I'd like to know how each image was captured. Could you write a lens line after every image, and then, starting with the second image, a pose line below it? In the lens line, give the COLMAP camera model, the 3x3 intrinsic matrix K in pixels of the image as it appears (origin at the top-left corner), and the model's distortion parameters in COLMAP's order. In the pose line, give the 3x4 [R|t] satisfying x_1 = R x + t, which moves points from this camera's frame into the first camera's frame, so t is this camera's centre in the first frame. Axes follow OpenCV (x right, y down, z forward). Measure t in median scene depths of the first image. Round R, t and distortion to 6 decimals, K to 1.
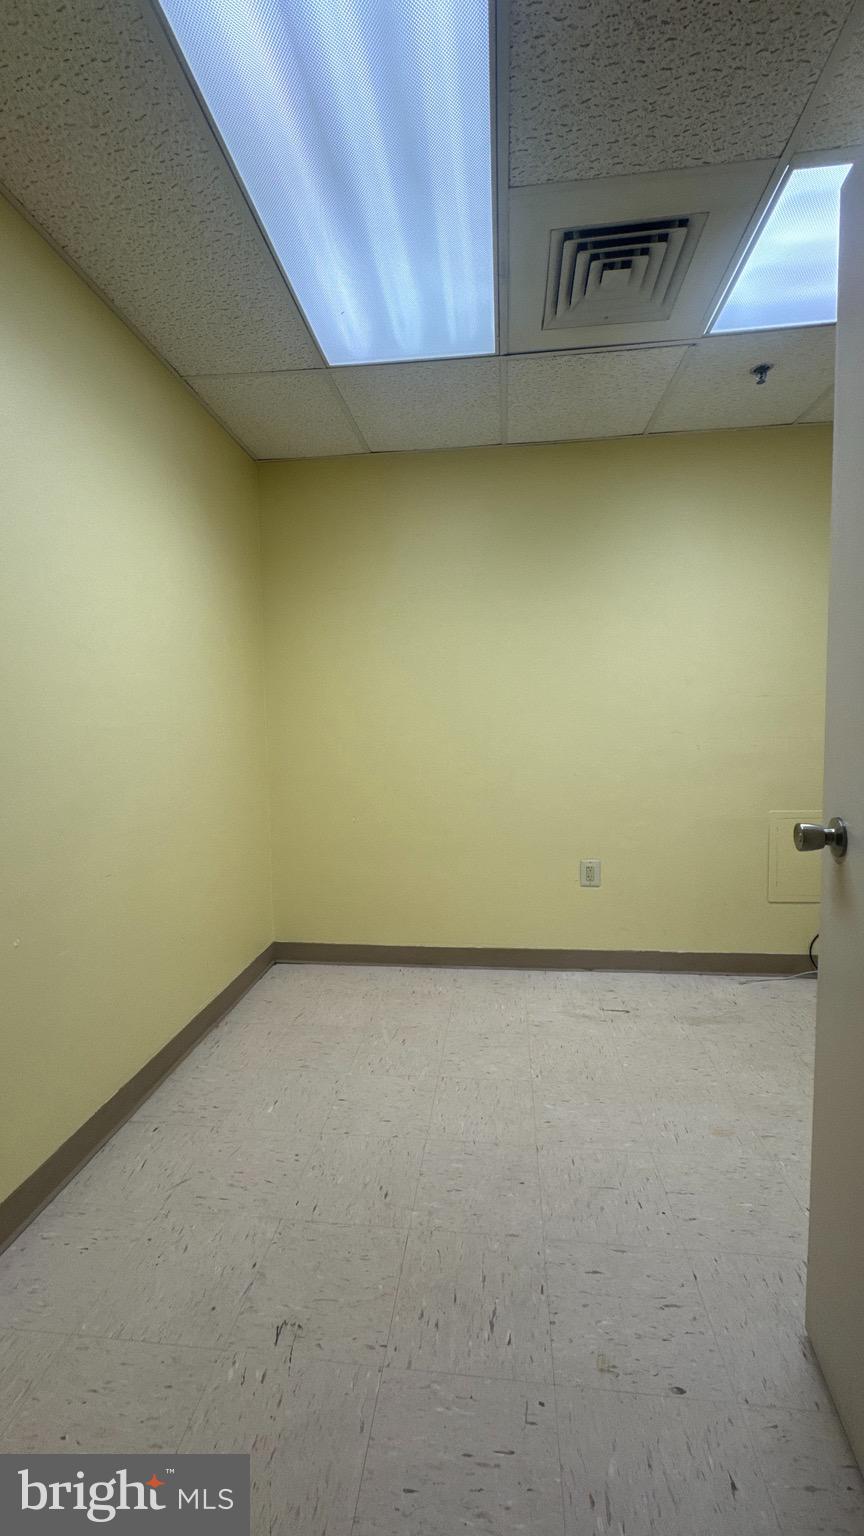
lens RADIAL K [[608.4, 0, 432.0], [0, 608.4, 768.0], [0, 0, 1]] dist [0.000660, -0.000332]
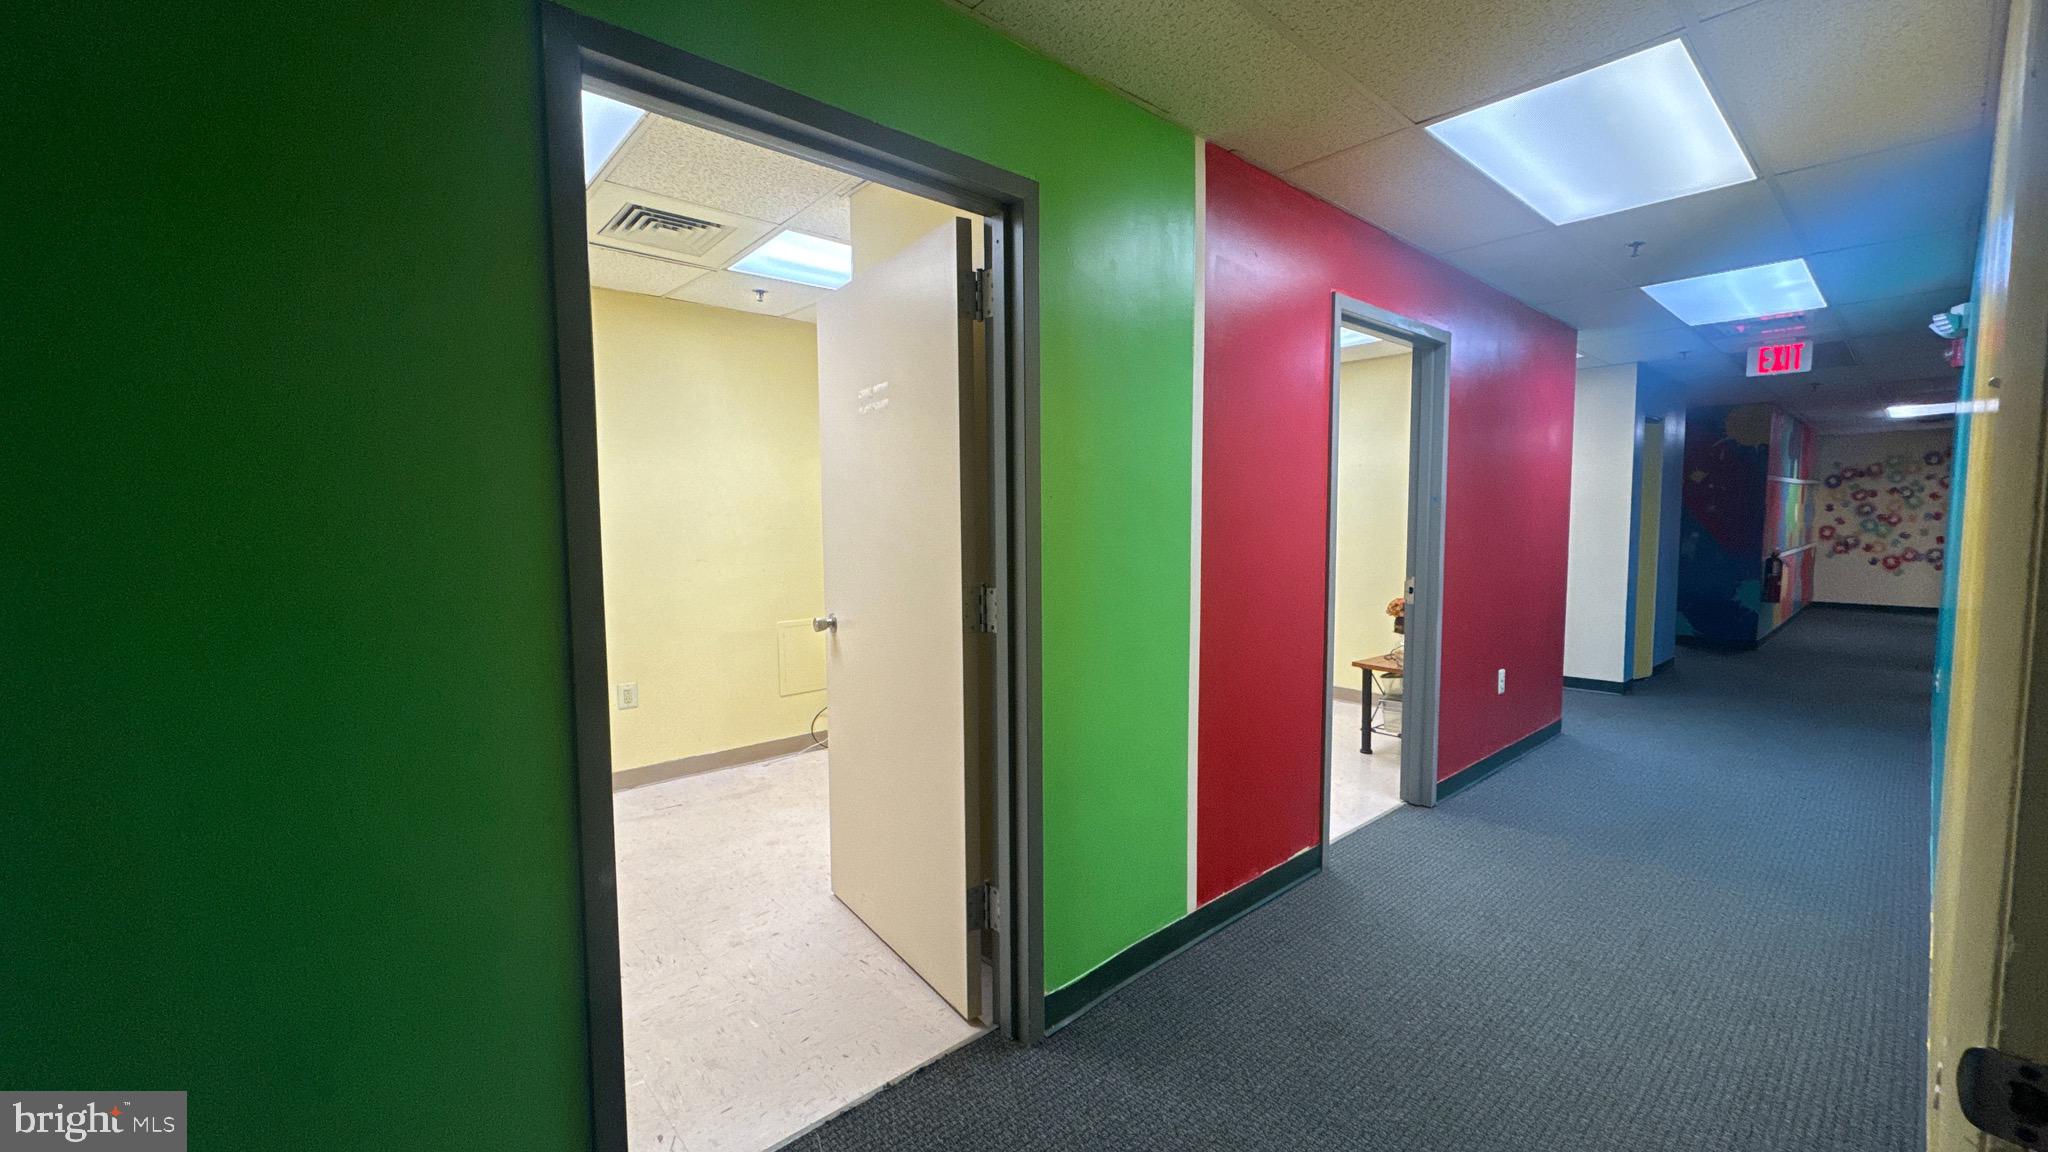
lens RADIAL K [[811.2, 0, 1024.0], [0, 811.2, 576.0], [0, 0, 1]] dist [0.000660, -0.000332]
pose [[0.664355, -0.043337, 0.746160, -0.576009], [0.050894, 0.998623, 0.012685, -0.029838], [-0.745683, 0.029548, 0.665646, -0.803392]]
